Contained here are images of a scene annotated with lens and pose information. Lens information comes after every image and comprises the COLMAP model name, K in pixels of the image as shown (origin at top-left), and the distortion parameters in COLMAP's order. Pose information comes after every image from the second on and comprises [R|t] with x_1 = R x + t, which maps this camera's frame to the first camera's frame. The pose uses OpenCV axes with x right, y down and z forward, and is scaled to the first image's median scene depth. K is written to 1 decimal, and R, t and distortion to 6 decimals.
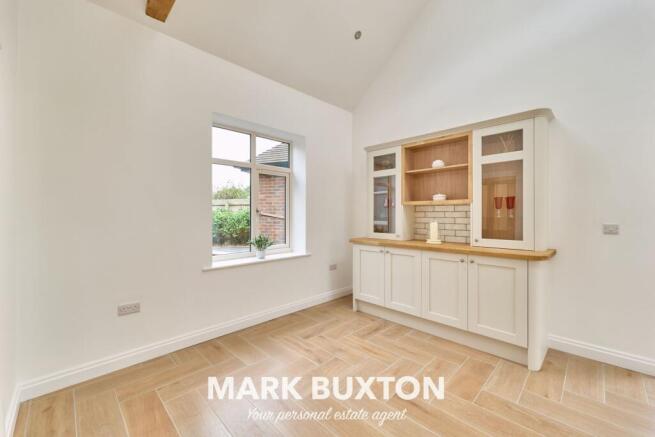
lens RADIAL K [[267.4, 0, 328.6], [0, 267.4, 216.8], [0, 0, 1]] dist [-0.000044, -0.000473]
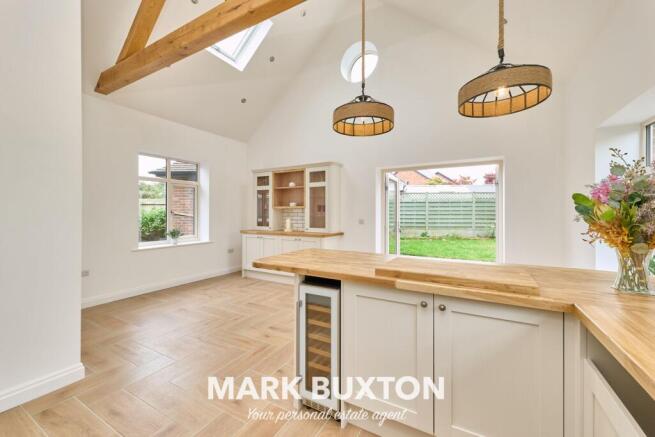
lens RADIAL K [[267.4, 0, 329.2], [0, 267.4, 215.3], [0, 0, 1]] dist [-0.000044, -0.000473]
pose [[0.963341, 0.003021, 0.268263, 0.170988], [-0.001872, 0.999988, -0.004537, 0.002836], [-0.268274, 0.003869, 0.963335, -0.640265]]
